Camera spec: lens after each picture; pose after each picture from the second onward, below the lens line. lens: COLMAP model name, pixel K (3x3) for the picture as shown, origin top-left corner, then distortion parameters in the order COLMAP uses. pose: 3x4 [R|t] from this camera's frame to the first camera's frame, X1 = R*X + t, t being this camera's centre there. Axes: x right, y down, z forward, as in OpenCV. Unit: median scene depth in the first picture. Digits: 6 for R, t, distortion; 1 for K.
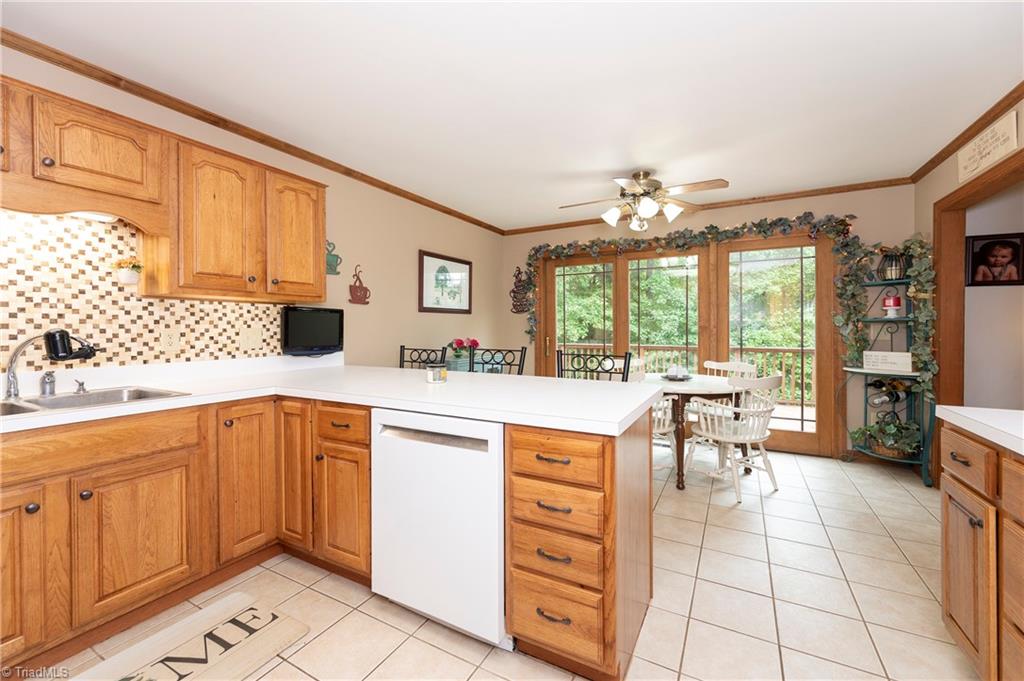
lens RADIAL K [[417.0, 0, 487.7], [0, 417.0, 328.9], [0, 0, 1]] dist [0.001469, -0.000184]
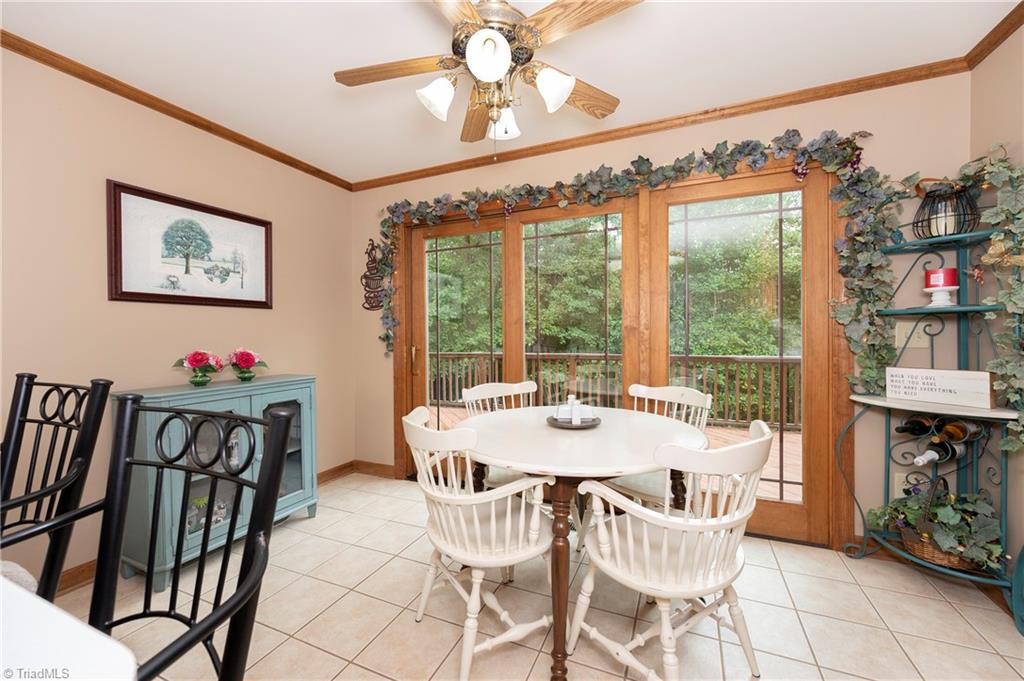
lens RADIAL K [[401.9, 0, 516.6], [0, 401.9, 340.3], [0, 0, 1]] dist [-0.000260, -0.000115]
pose [[0.989913, -0.007187, 0.141496, 0.296953], [0.005584, 0.999916, 0.011725, 0.006494], [-0.141568, -0.010817, 0.989869, 0.484313]]
